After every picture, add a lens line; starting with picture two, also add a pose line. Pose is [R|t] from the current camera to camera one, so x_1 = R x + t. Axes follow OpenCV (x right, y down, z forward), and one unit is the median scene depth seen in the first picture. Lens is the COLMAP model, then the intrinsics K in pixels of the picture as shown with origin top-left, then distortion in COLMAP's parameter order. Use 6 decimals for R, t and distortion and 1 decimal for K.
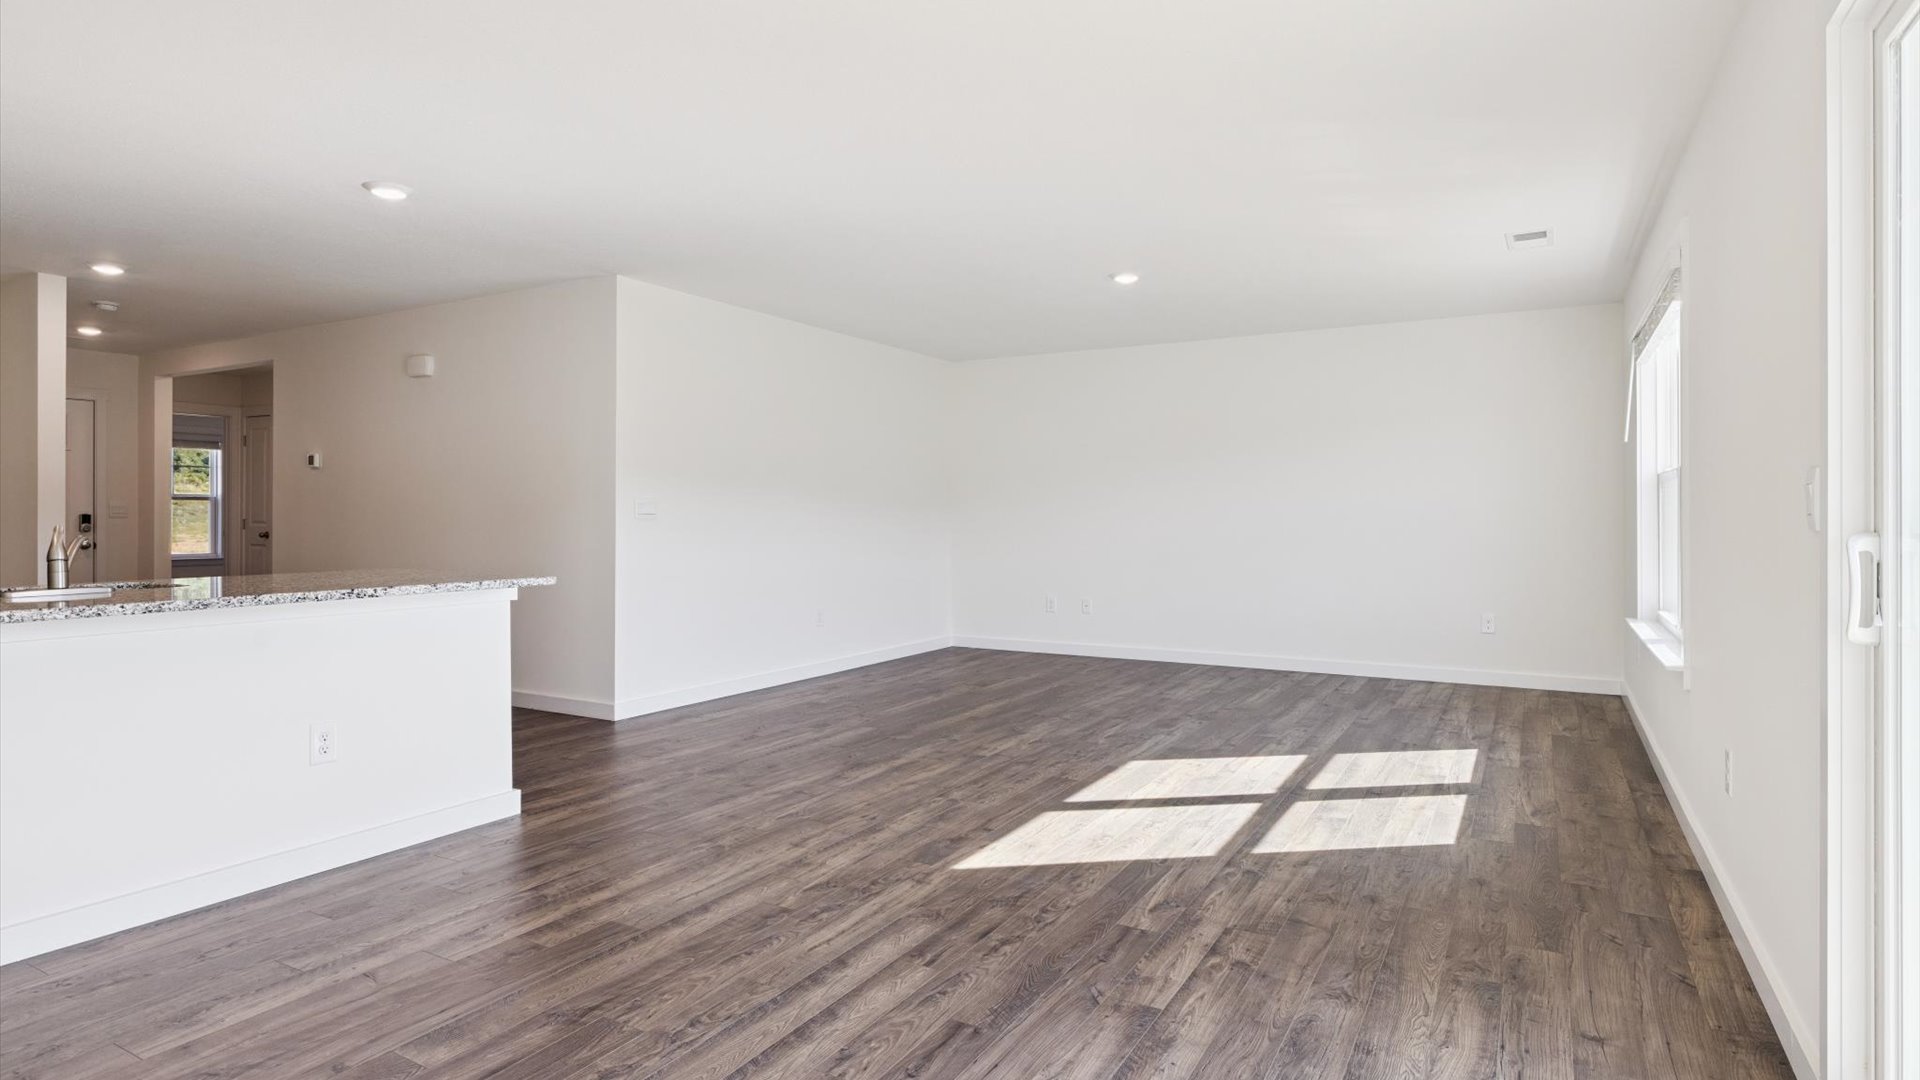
lens RADIAL K [[999.3, 0, 946.6], [0, 999.3, 519.4], [0, 0, 1]] dist [-0.008252, -0.002012]
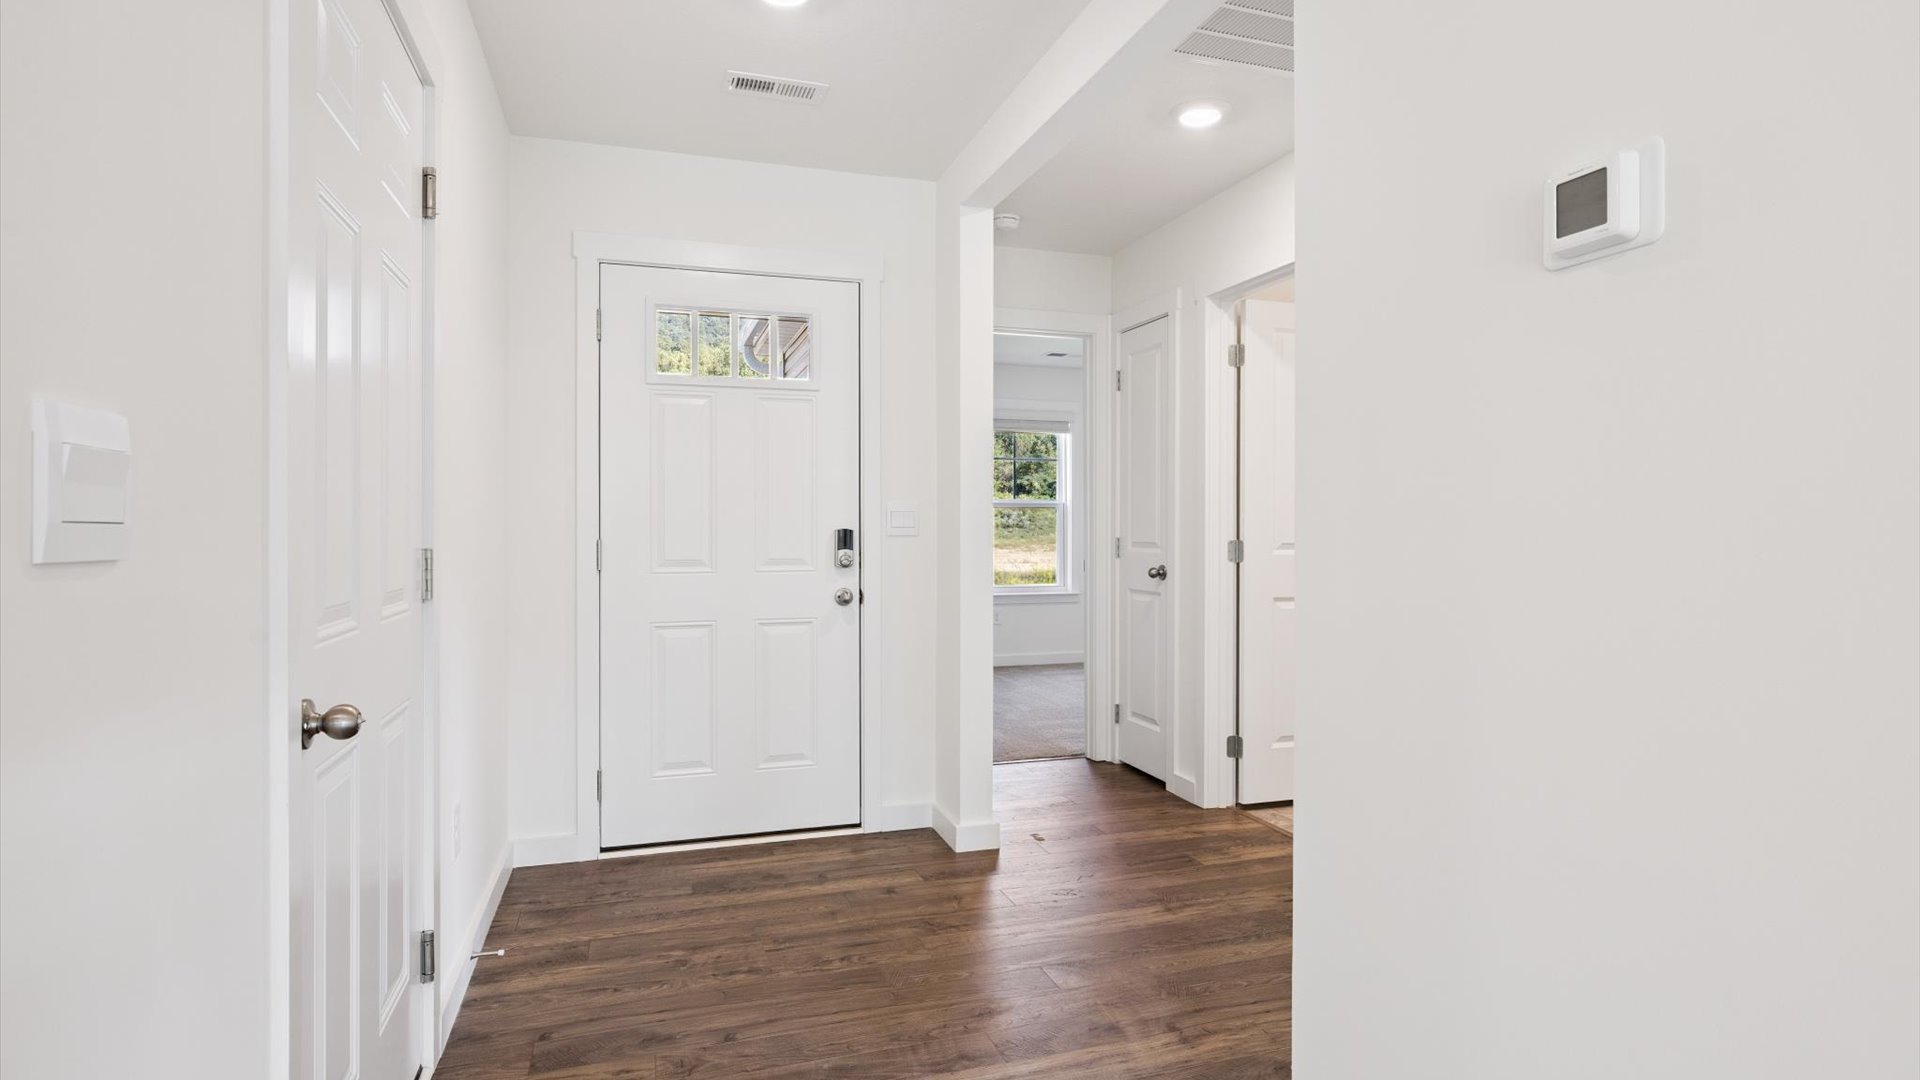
lens RADIAL K [[999.3, 0, 961.6], [0, 999.3, 530.0], [0, 0, 1]] dist [-0.008252, -0.002012]
pose [[0.744471, 0.000706, -0.667655, -0.605351], [-0.001844, 0.999998, -0.000999, -0.005121], [0.667653, 0.001975, 0.744470, 0.809091]]
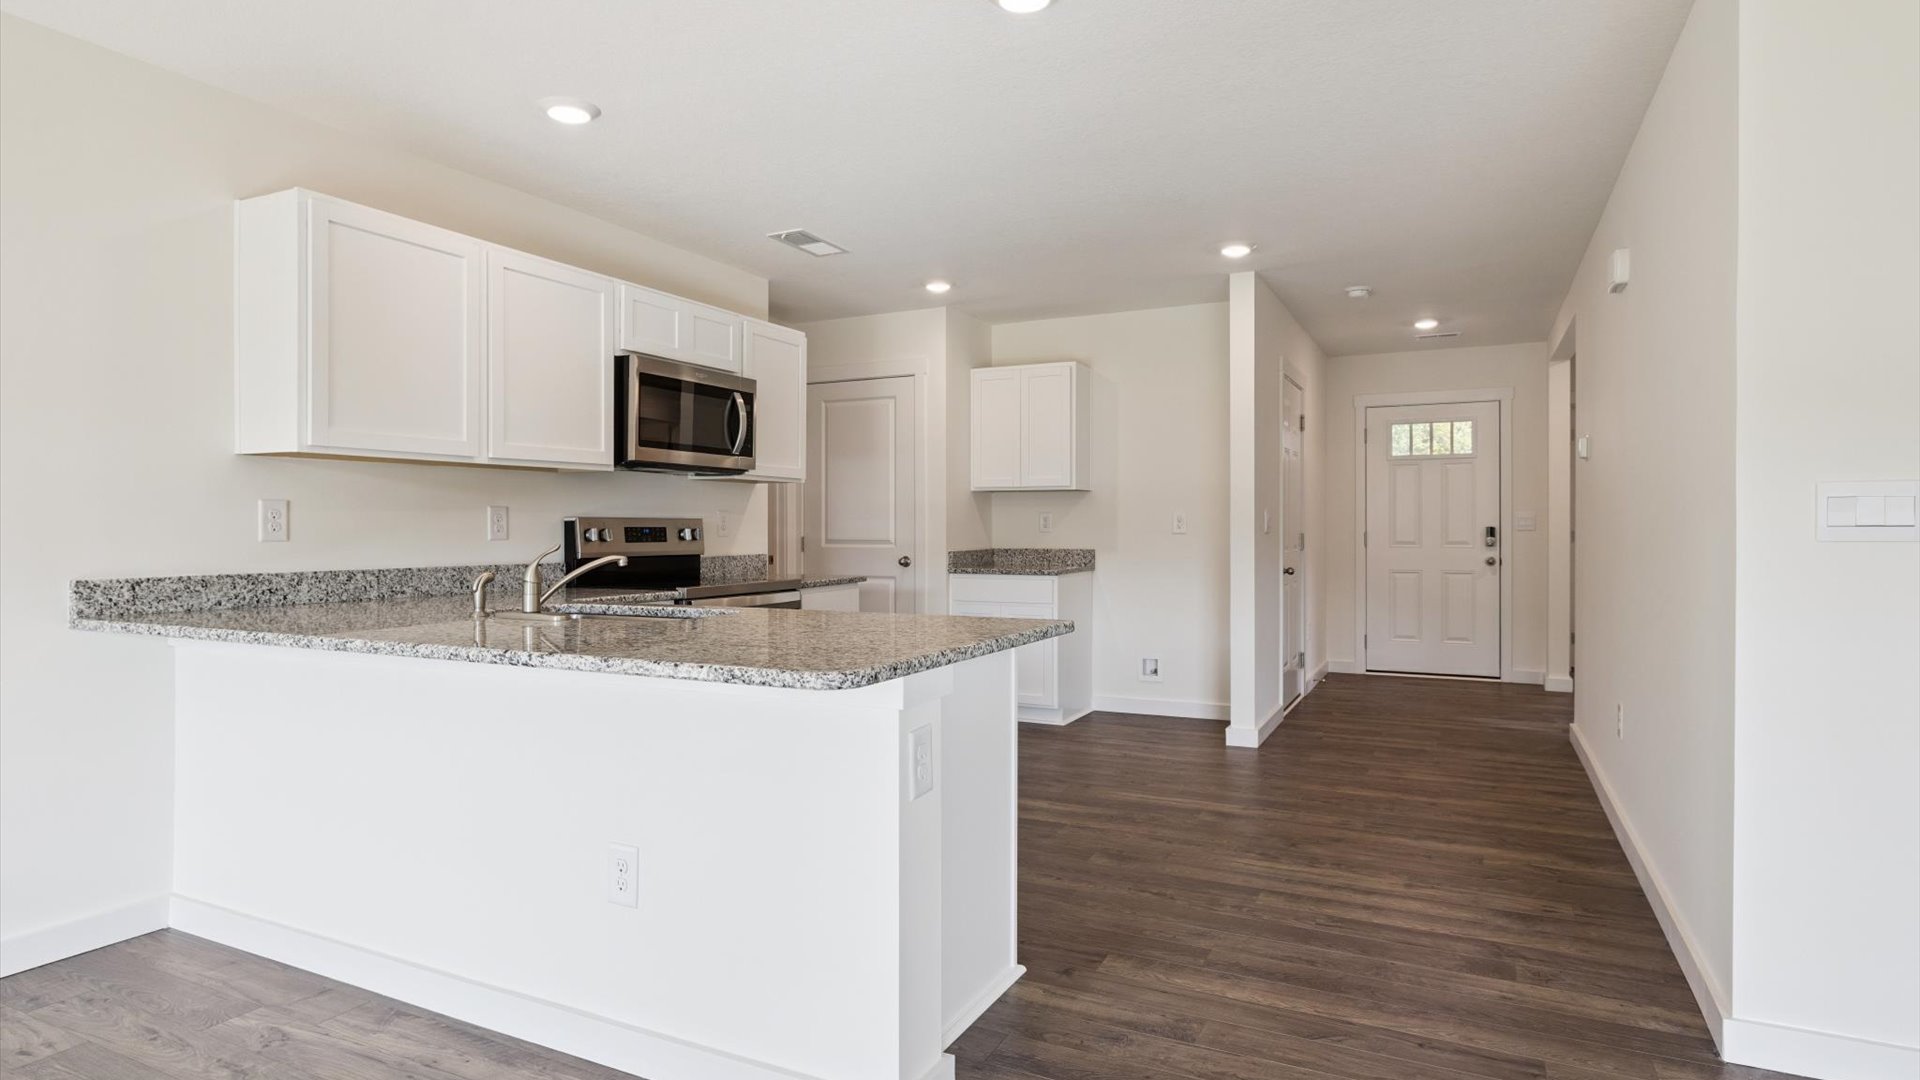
lens RADIAL K [[999.3, 0, 962.4], [0, 999.3, 527.6], [0, 0, 1]] dist [-0.008252, -0.002012]
pose [[0.065525, -0.001213, -0.997850, 0.024851], [-0.001183, 0.999998, -0.001293, -0.003323], [0.997850, 0.001265, 0.065523, 0.530327]]
